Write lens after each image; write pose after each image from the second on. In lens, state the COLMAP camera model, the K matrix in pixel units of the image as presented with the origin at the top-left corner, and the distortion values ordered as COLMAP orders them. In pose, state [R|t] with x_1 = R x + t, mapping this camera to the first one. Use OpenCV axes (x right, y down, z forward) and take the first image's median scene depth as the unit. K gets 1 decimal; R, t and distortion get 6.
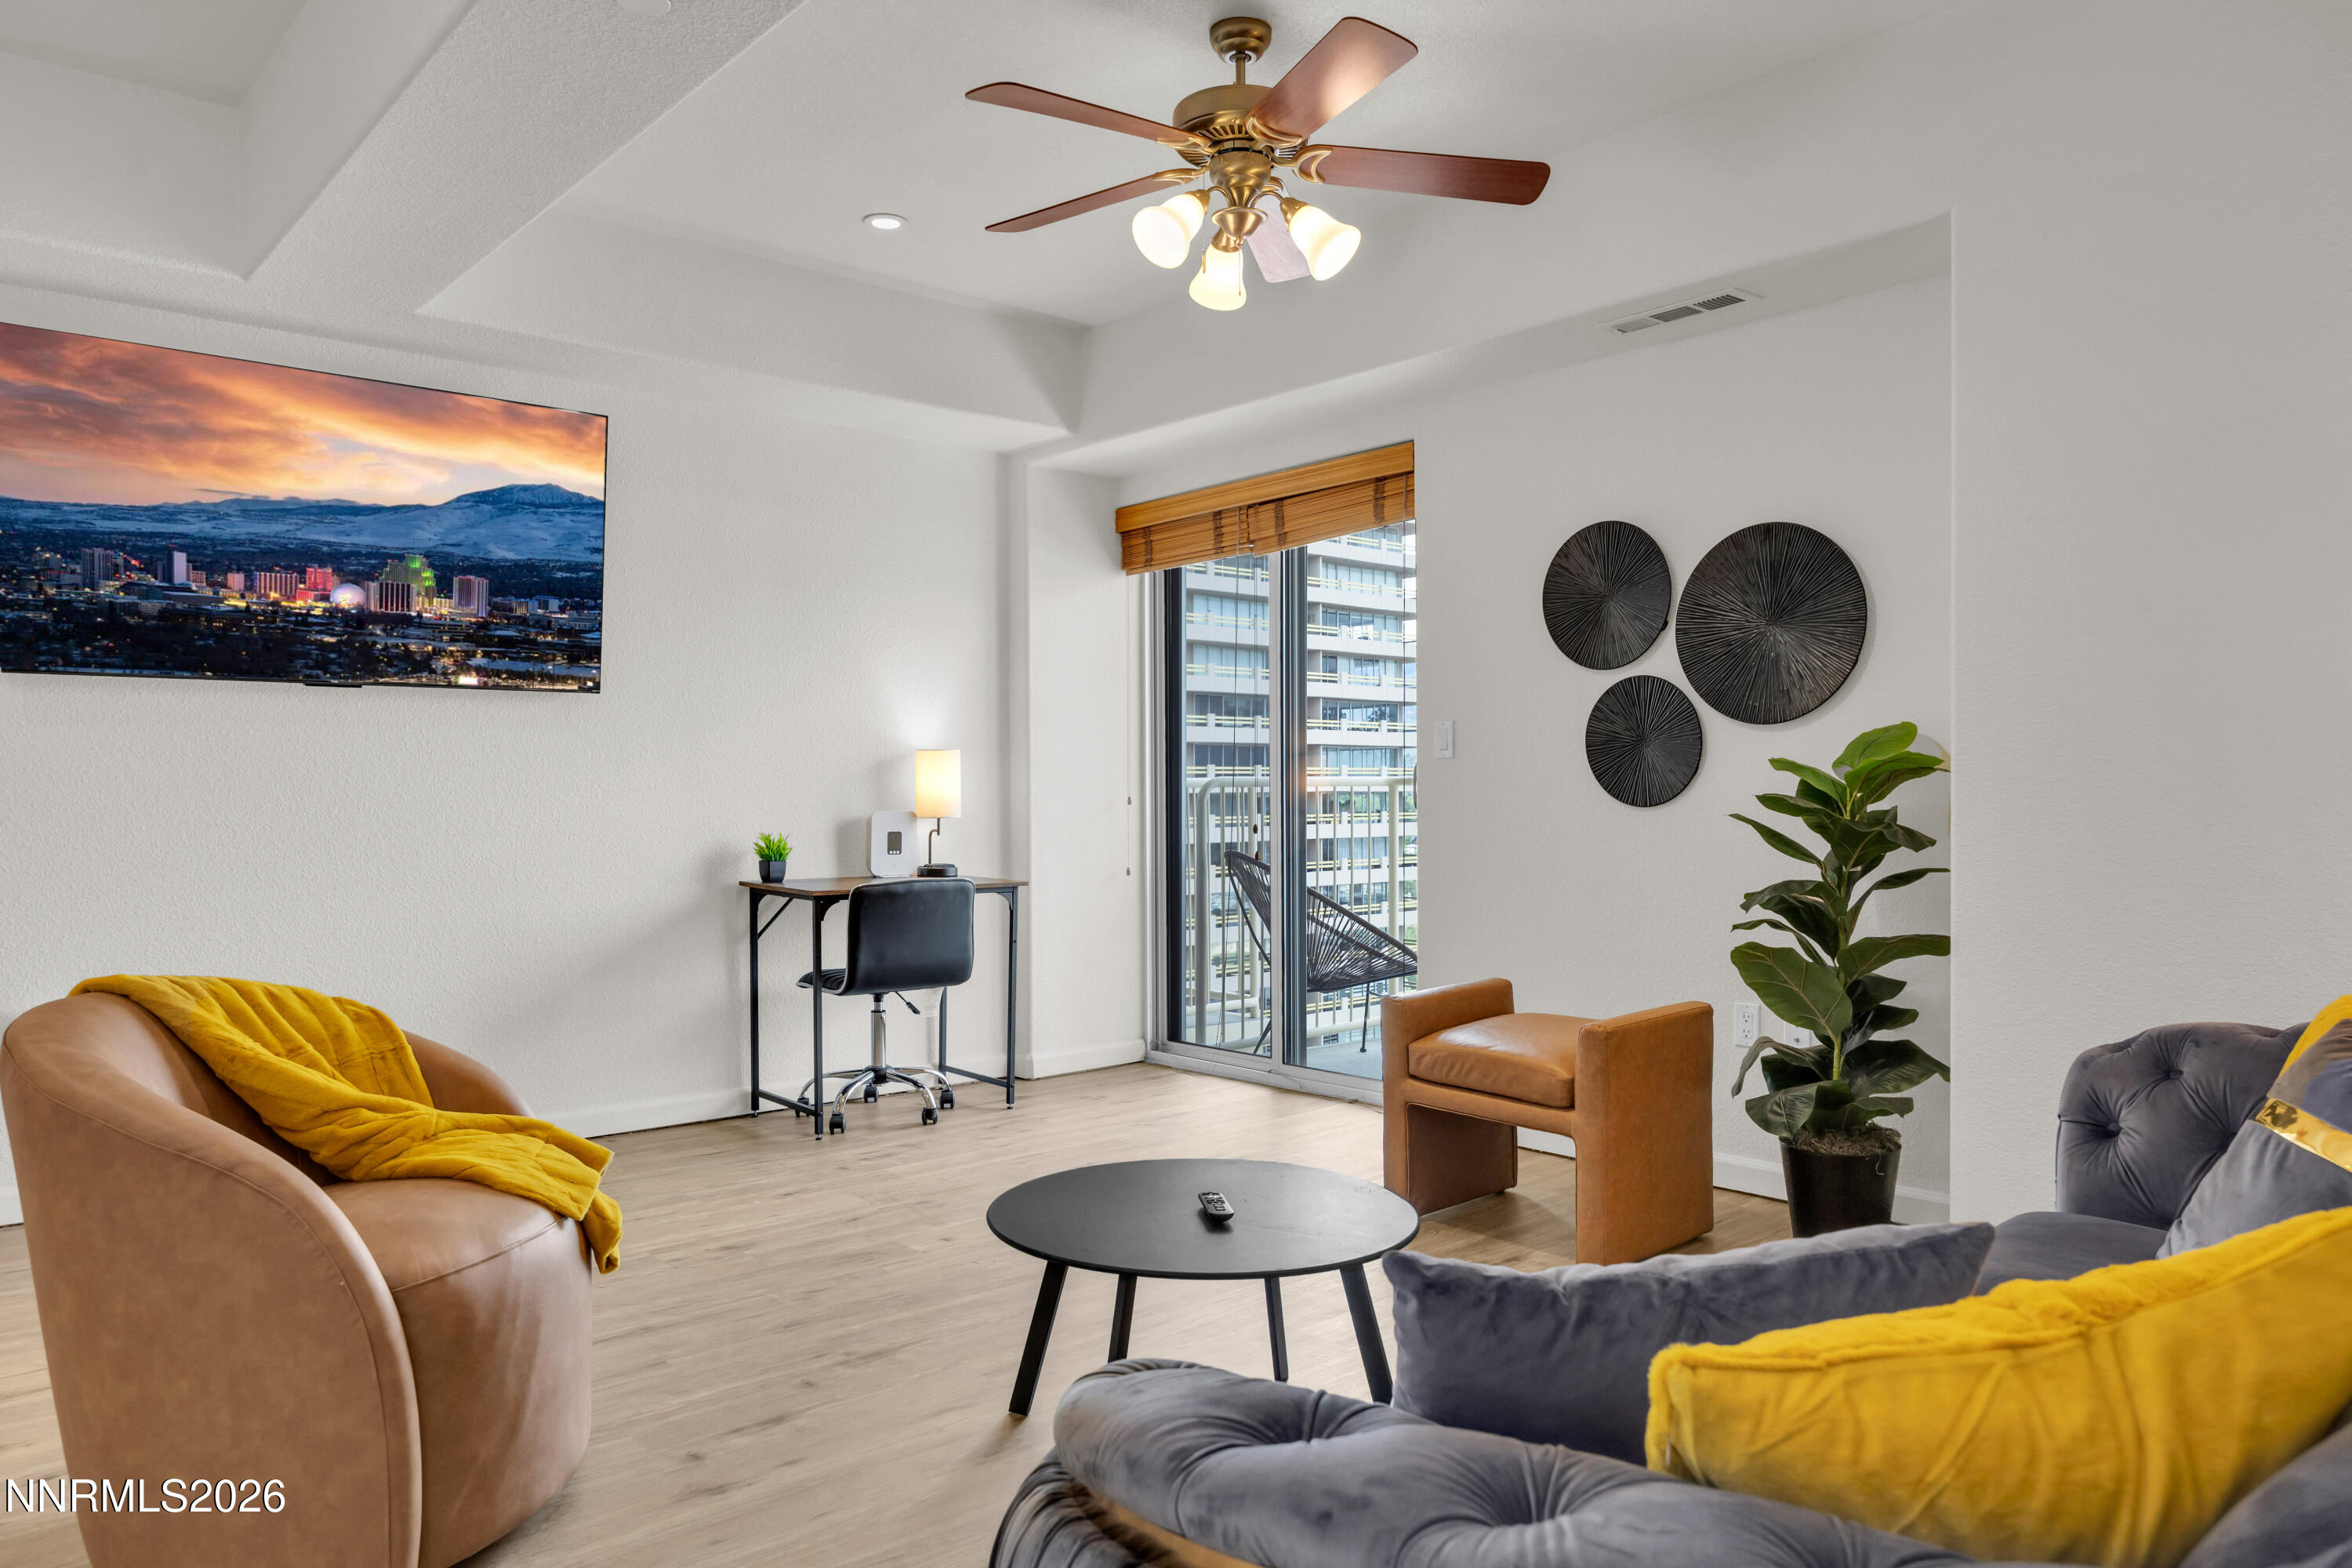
lens RADIAL K [[1546.5, 0, 1172.9], [0, 1546.5, 848.9], [0, 0, 1]] dist [0.029491, 0.000480]
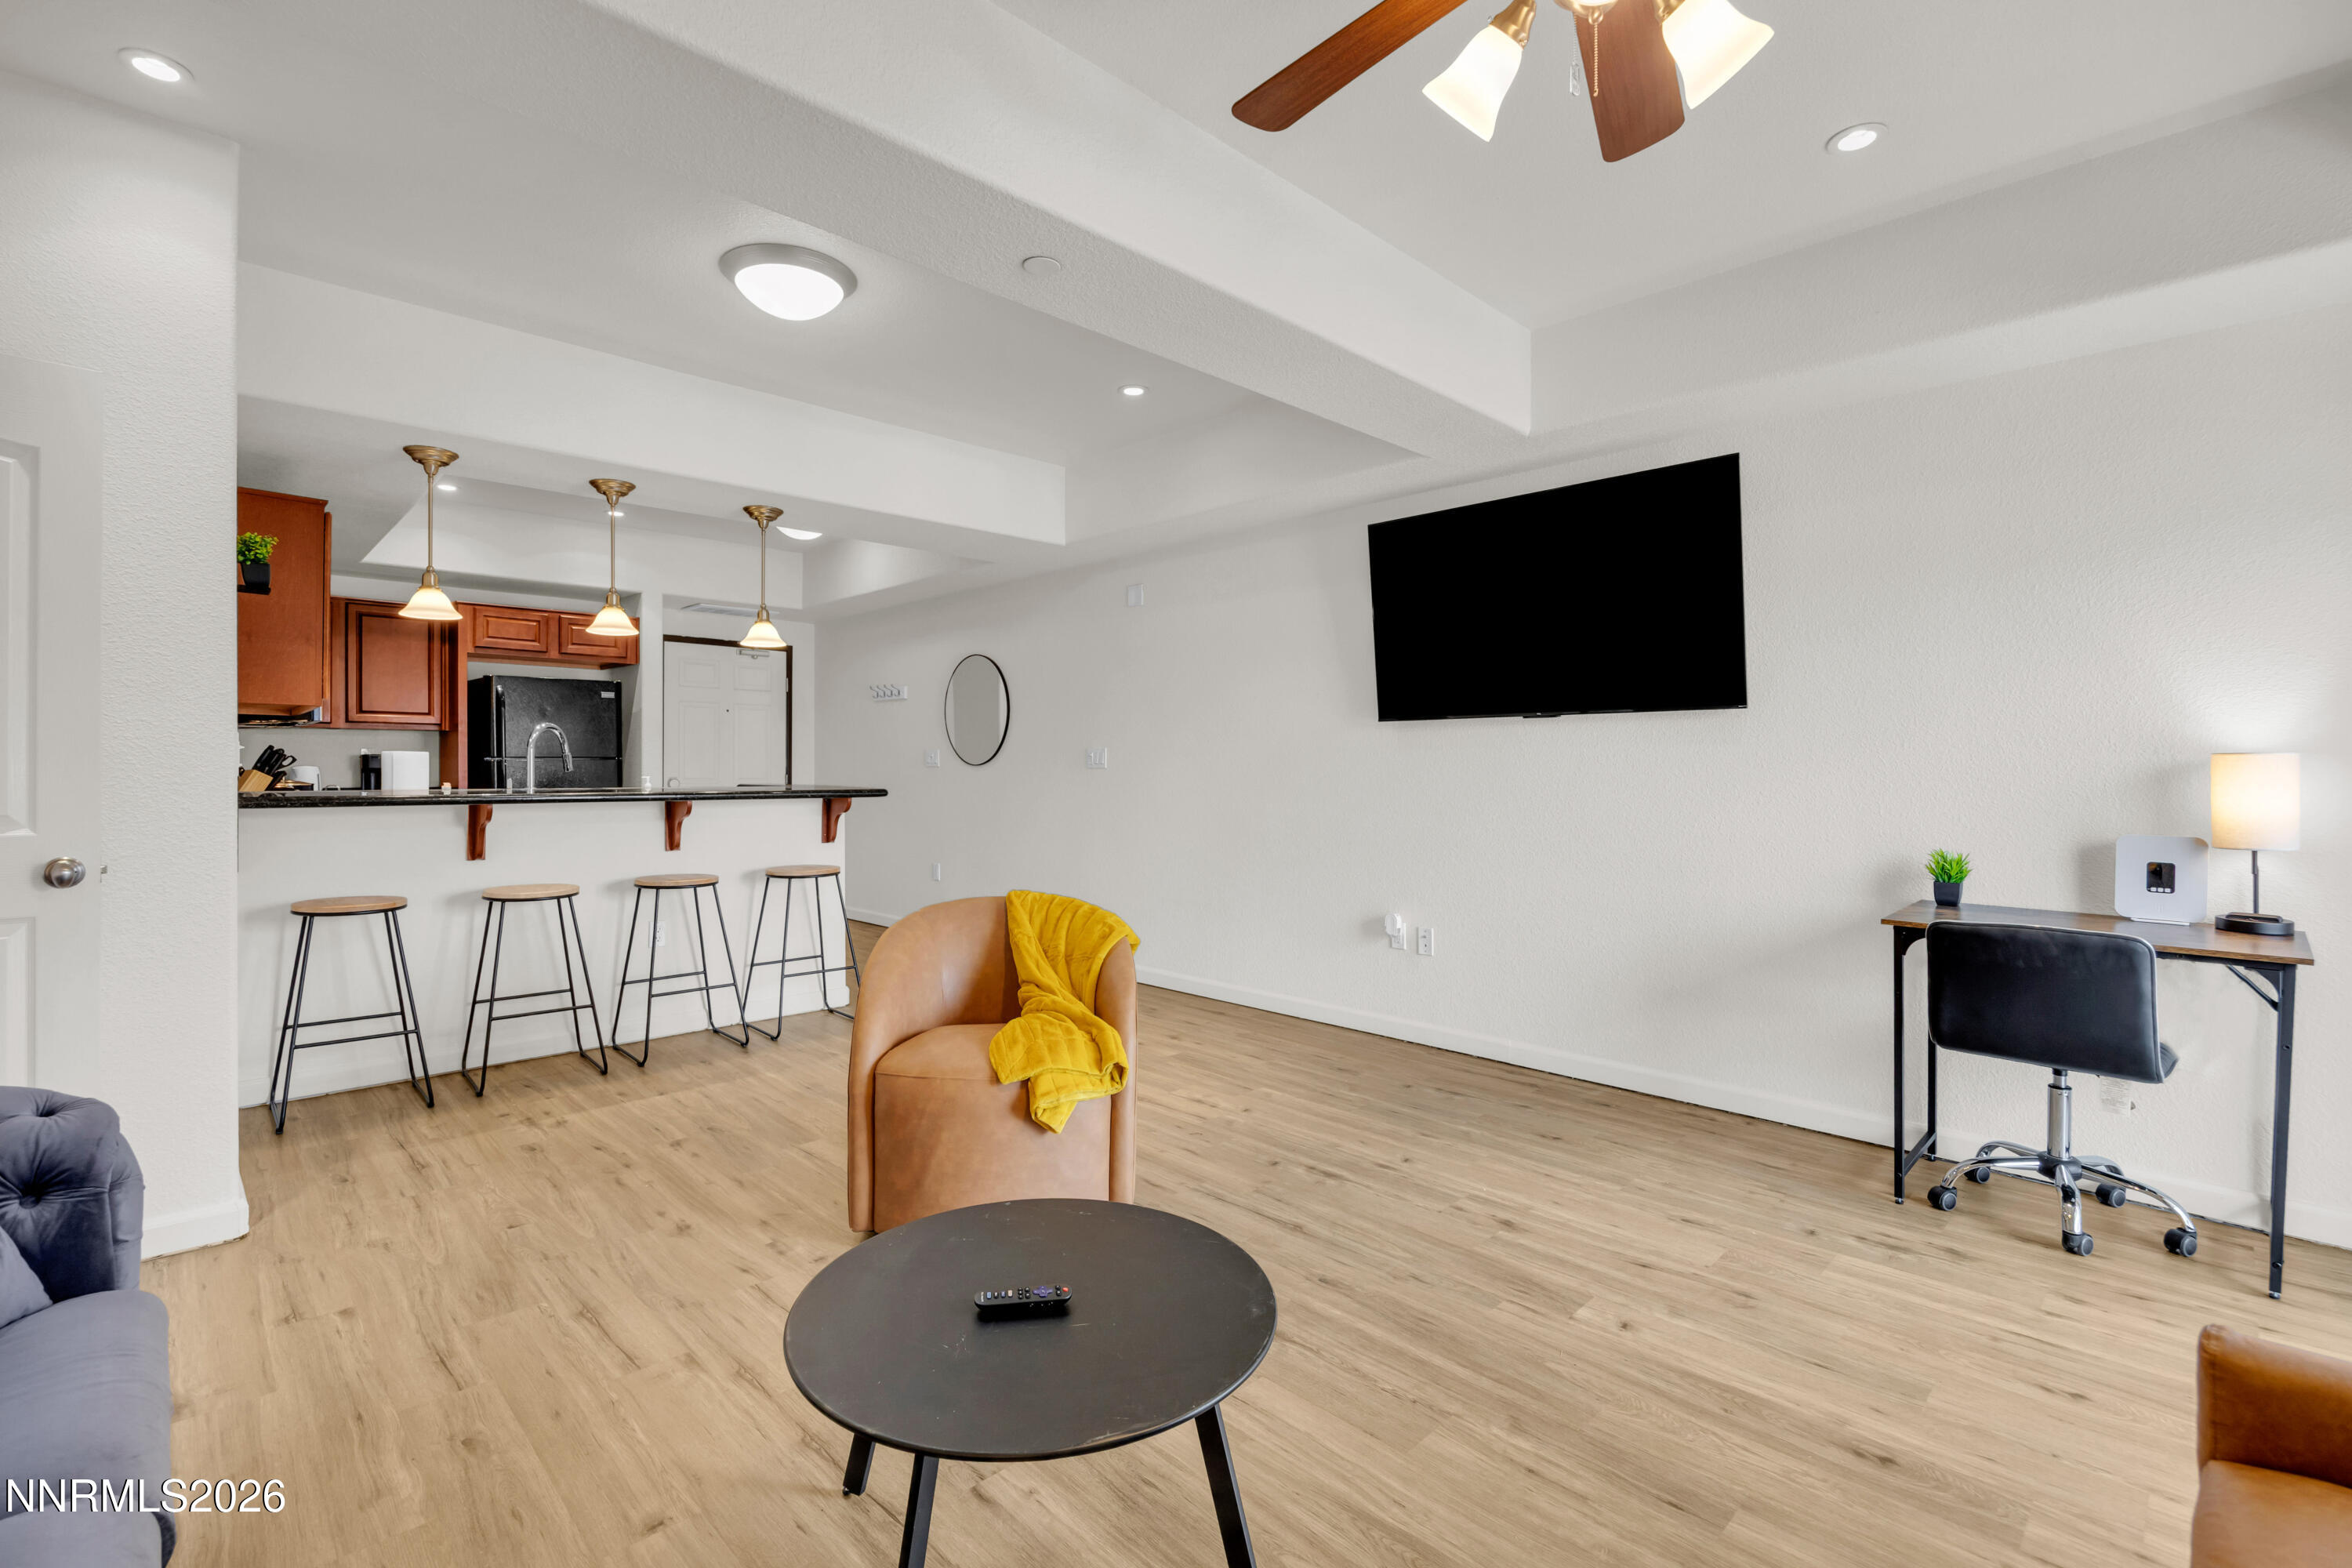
lens RADIAL K [[1054.1, 0, 1178.0], [0, 1054.1, 792.2], [0, 0, 1]] dist [-0.014111, 0.000110]
pose [[0.057733, 0.027830, -0.997944, 0.395192], [-0.043843, 0.998718, 0.025316, -0.049543], [0.997369, 0.042291, 0.058879, 0.658887]]
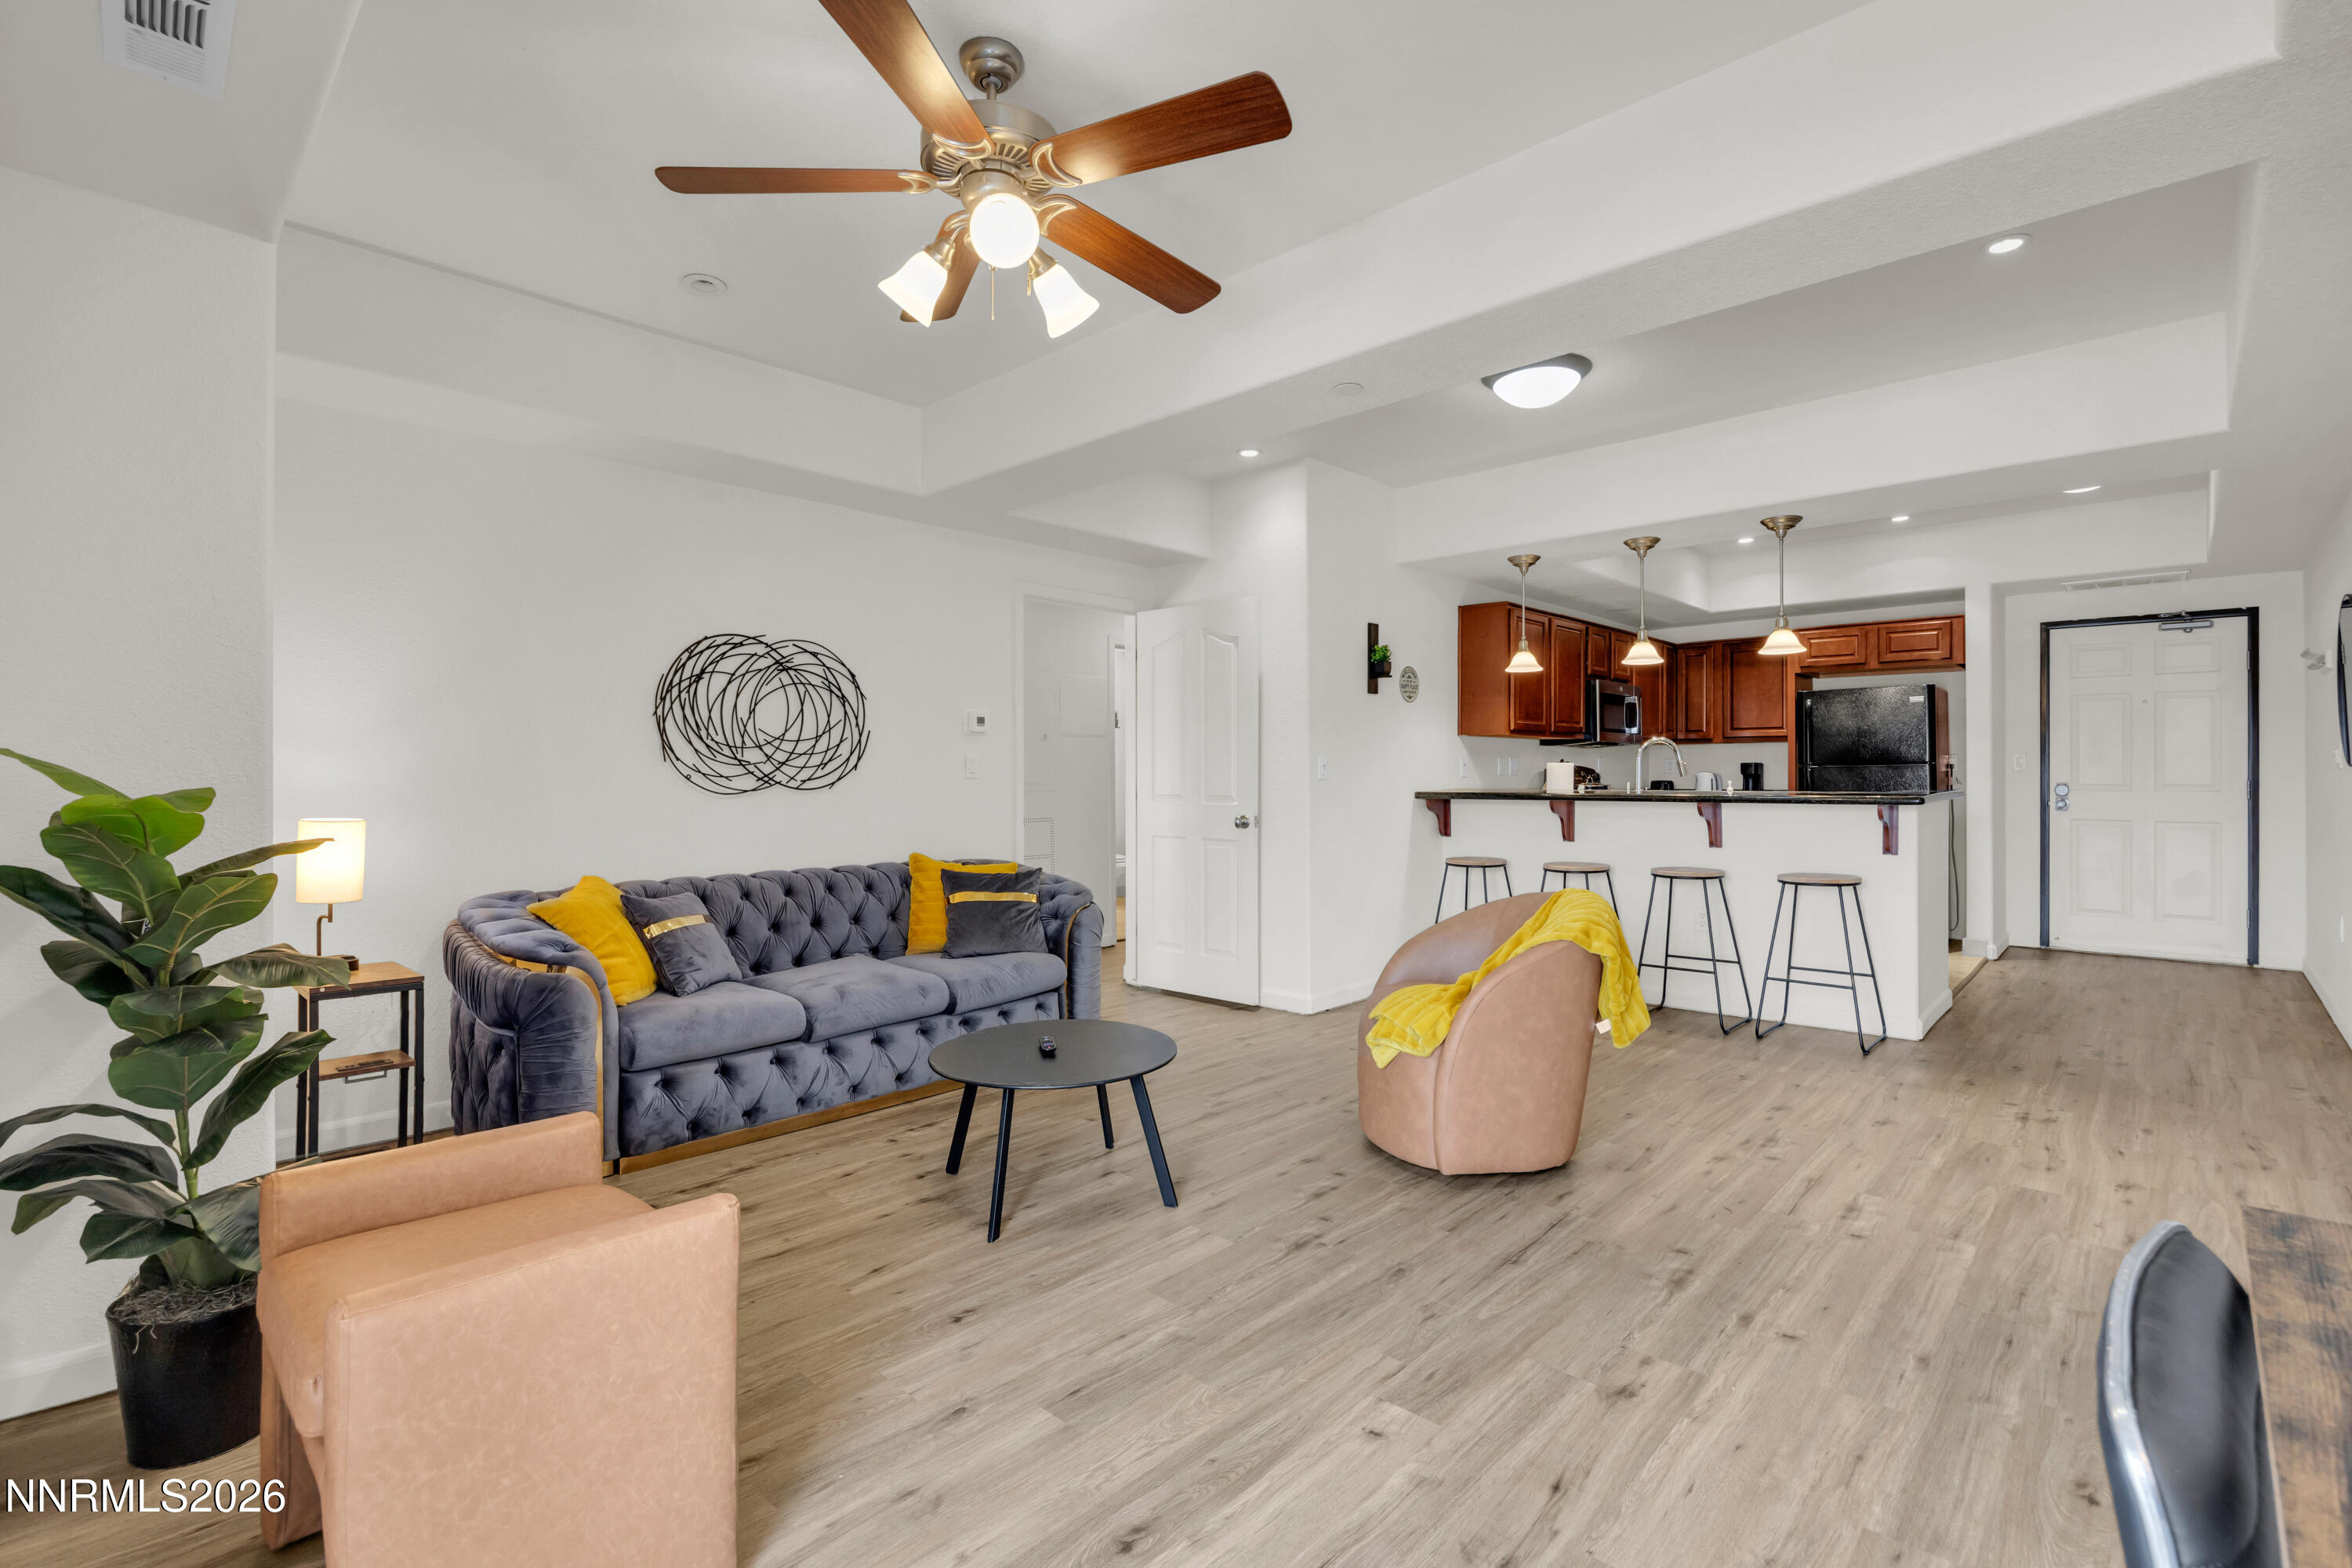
lens RADIAL K [[1054.1, 0, 1178.0], [0, 1054.1, 792.2], [0, 0, 1]] dist [-0.014111, 0.000110]
pose [[-0.995817, 0.011197, -0.090686, -0.010134], [0.005954, 0.998306, 0.057882, -0.078079], [0.091180, 0.057100, -0.994196, 1.382581]]
